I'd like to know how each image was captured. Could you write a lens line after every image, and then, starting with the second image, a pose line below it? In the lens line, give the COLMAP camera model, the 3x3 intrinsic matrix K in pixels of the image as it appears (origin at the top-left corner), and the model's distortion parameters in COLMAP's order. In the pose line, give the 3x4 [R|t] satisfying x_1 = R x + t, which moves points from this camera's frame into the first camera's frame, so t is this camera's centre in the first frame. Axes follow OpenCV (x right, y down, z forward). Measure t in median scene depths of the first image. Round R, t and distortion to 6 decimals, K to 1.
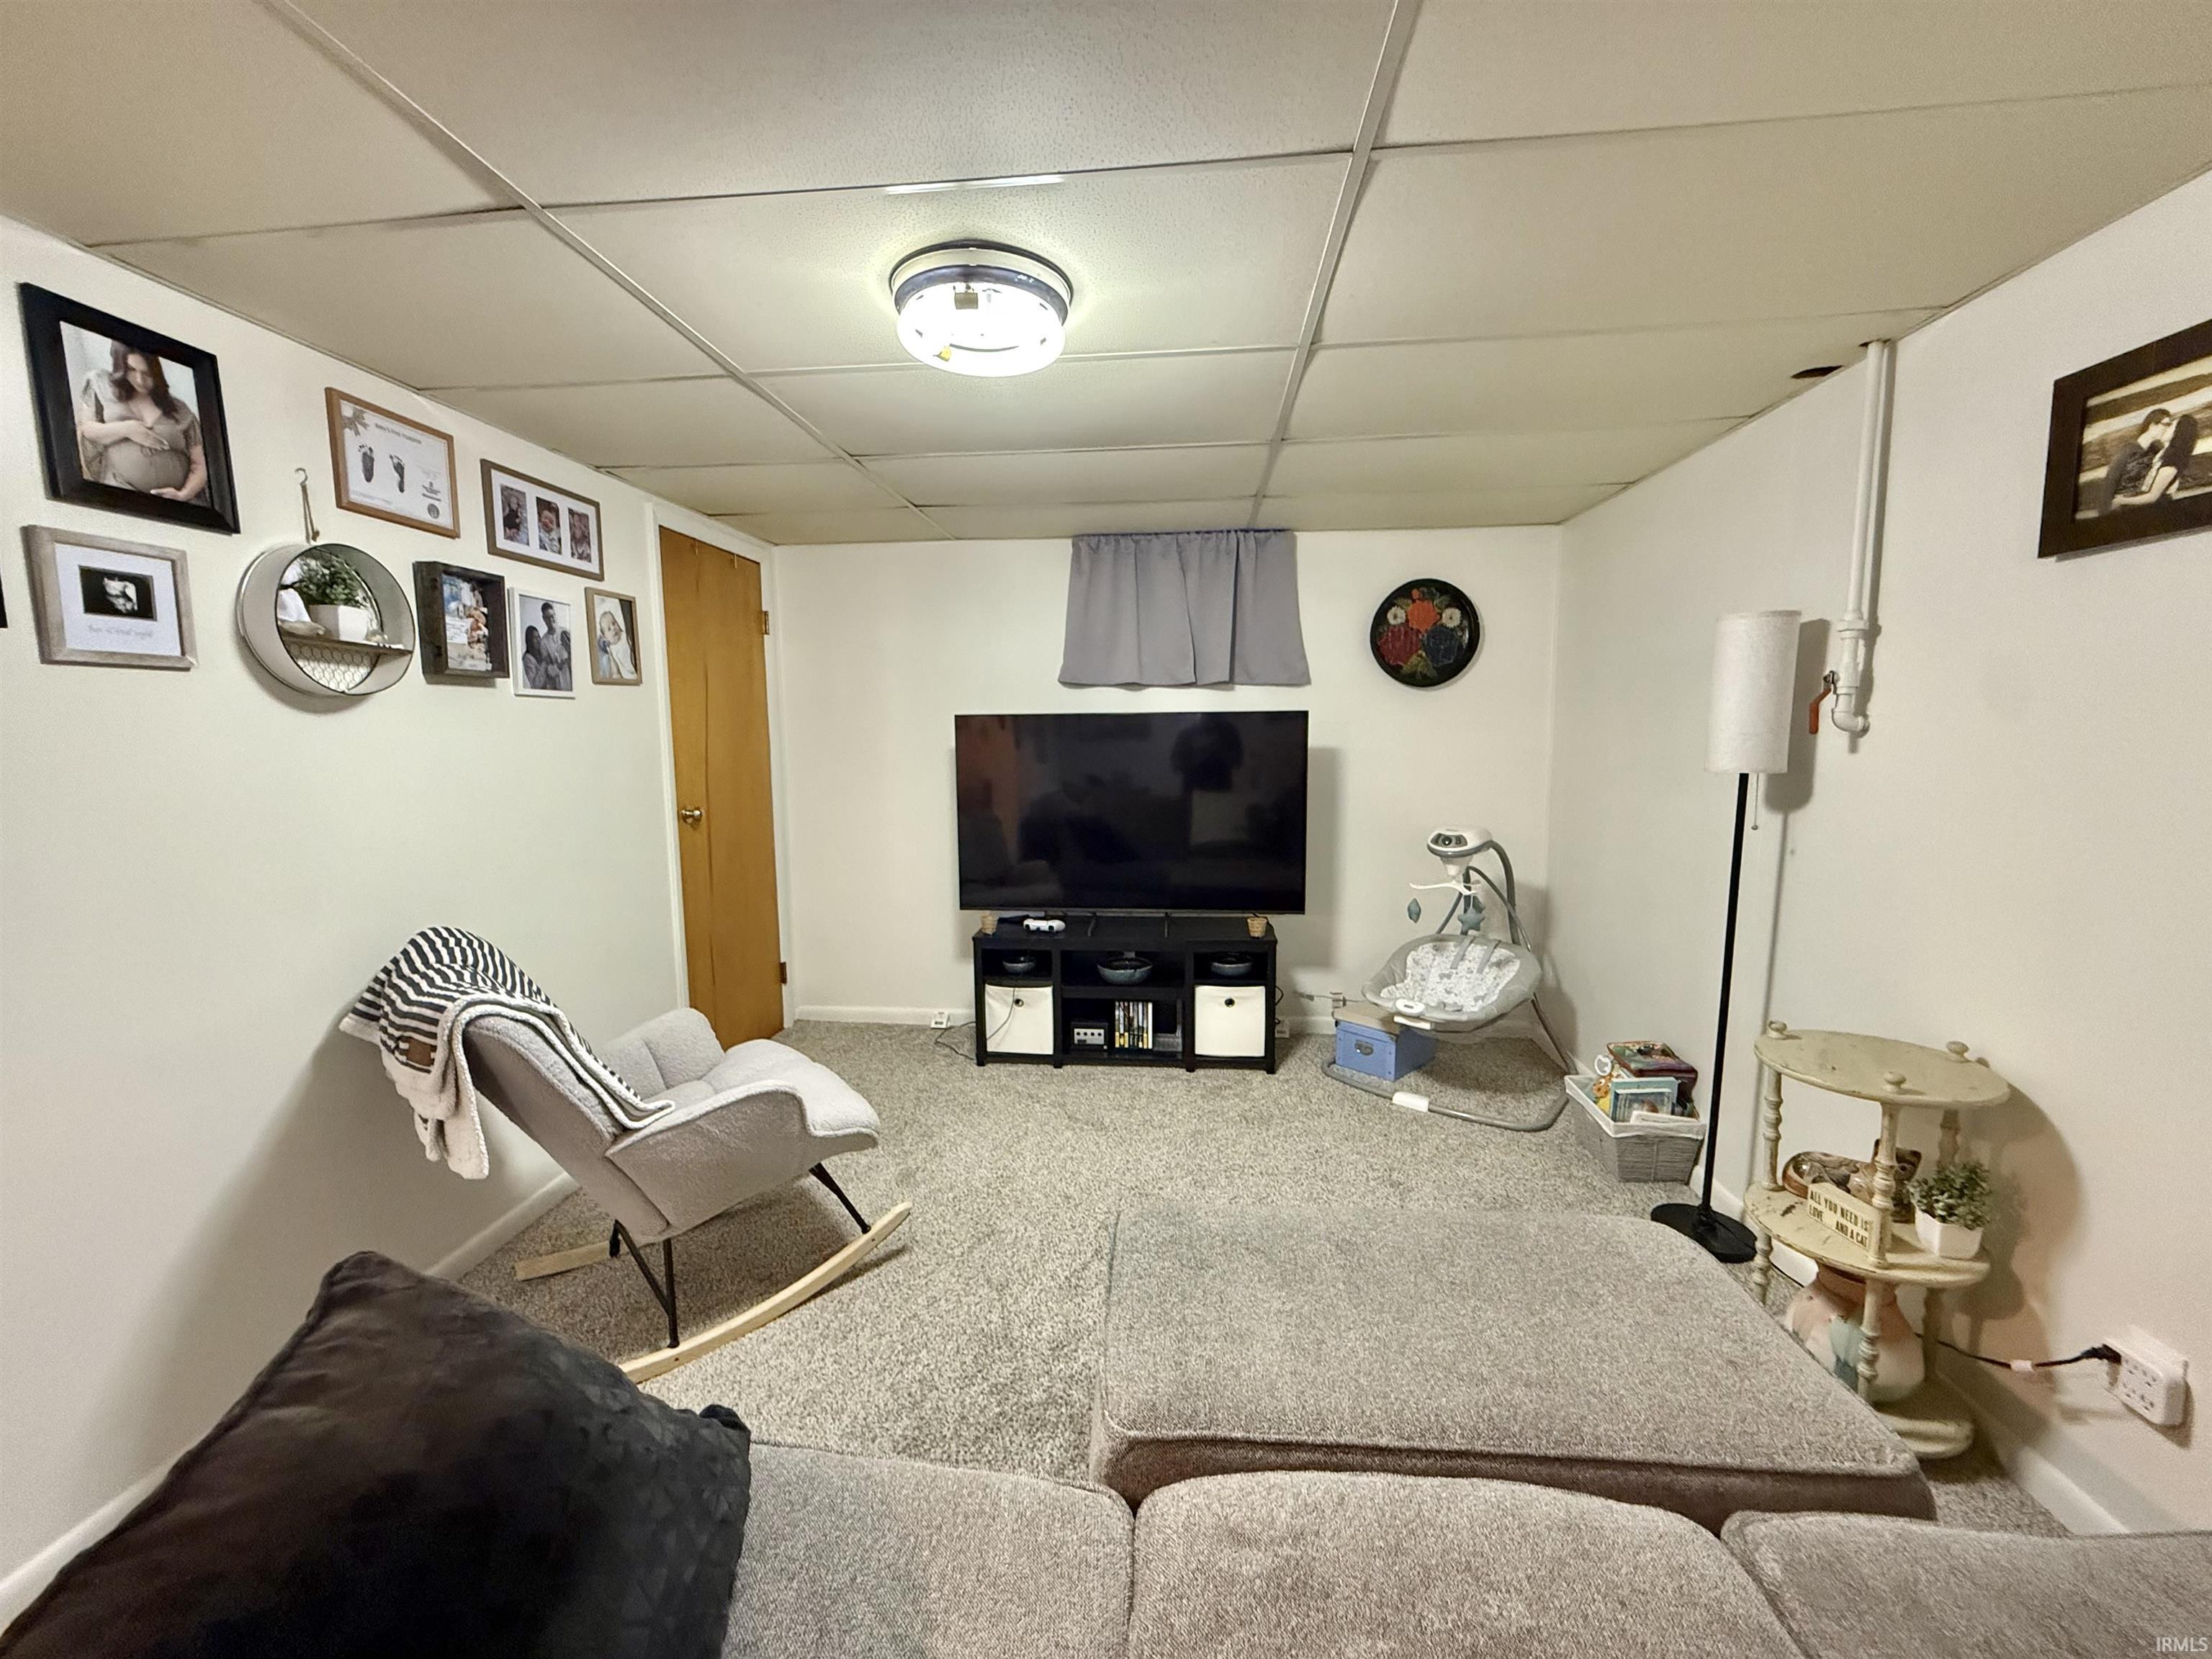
lens RADIAL K [[876.0, 0, 1099.3], [0, 876.0, 829.0], [0, 0, 1]] dist [0.002359, -0.001096]
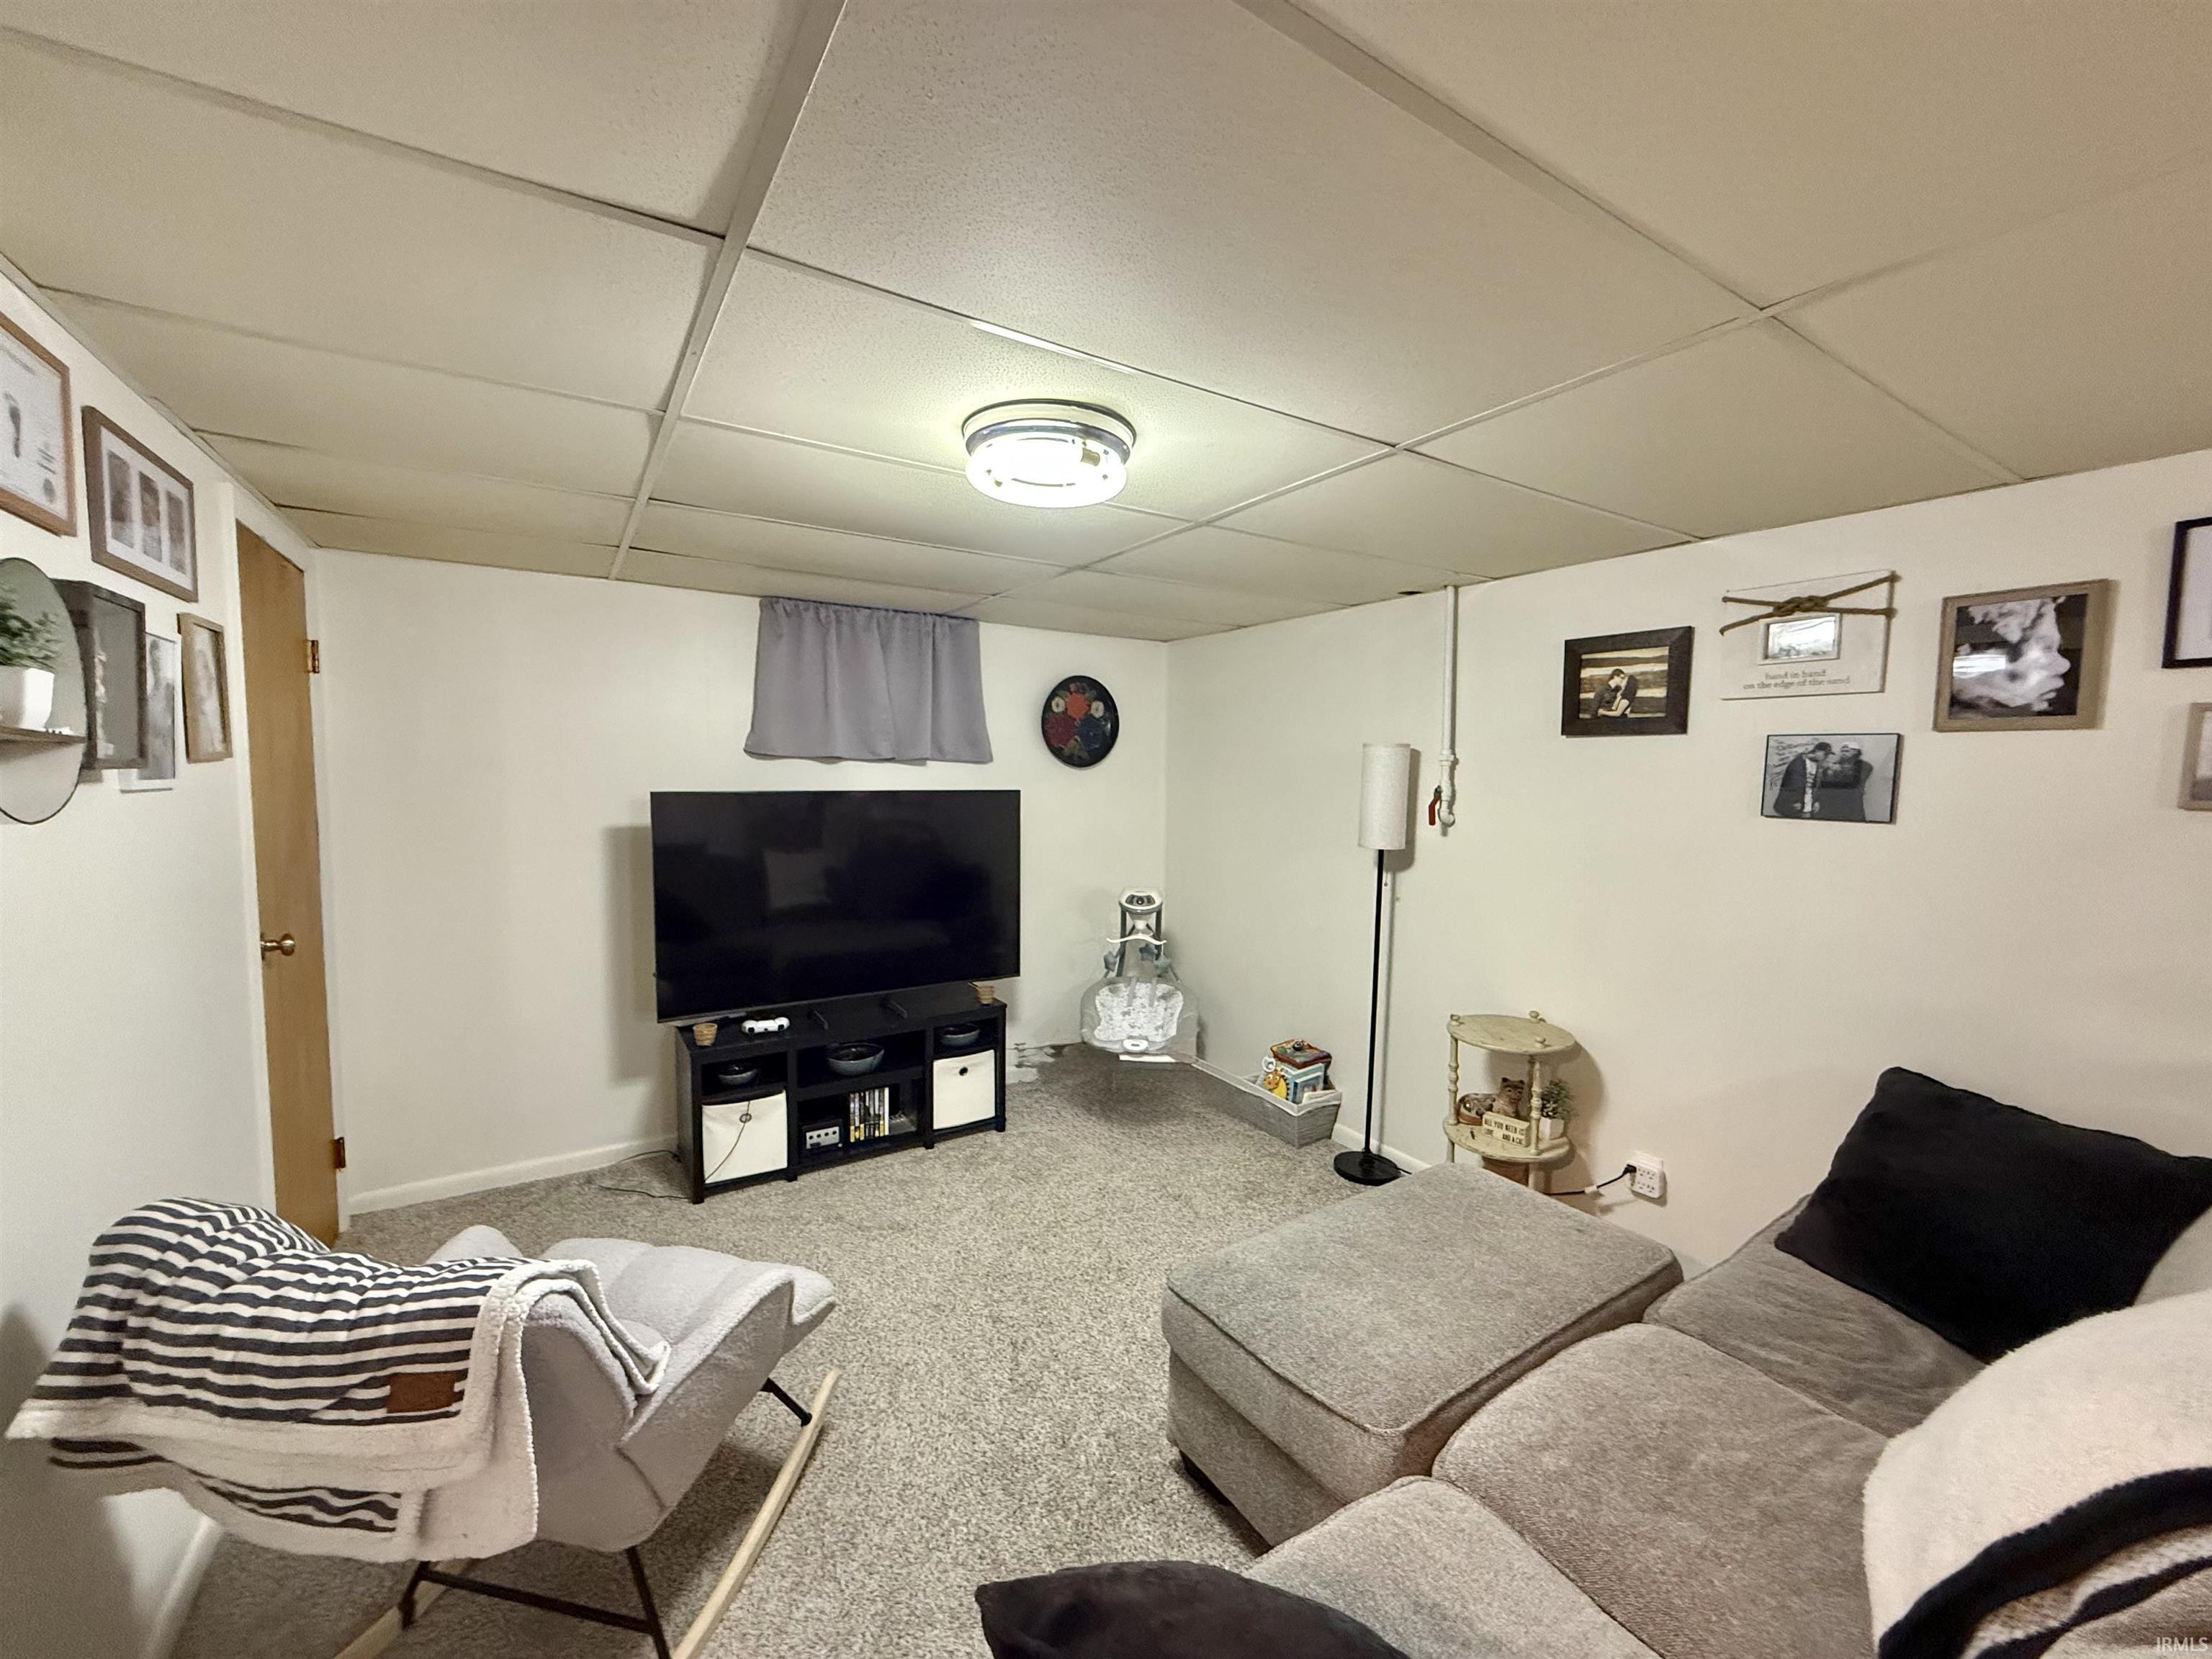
lens RADIAL K [[876.0, 0, 1093.9], [0, 876.0, 830.4], [0, 0, 1]] dist [0.002359, -0.001096]
pose [[0.790579, -0.026284, 0.611795, -0.437929], [0.050270, 0.998492, -0.022064, -0.067863], [-0.610293, 0.048198, 0.790708, 0.095169]]
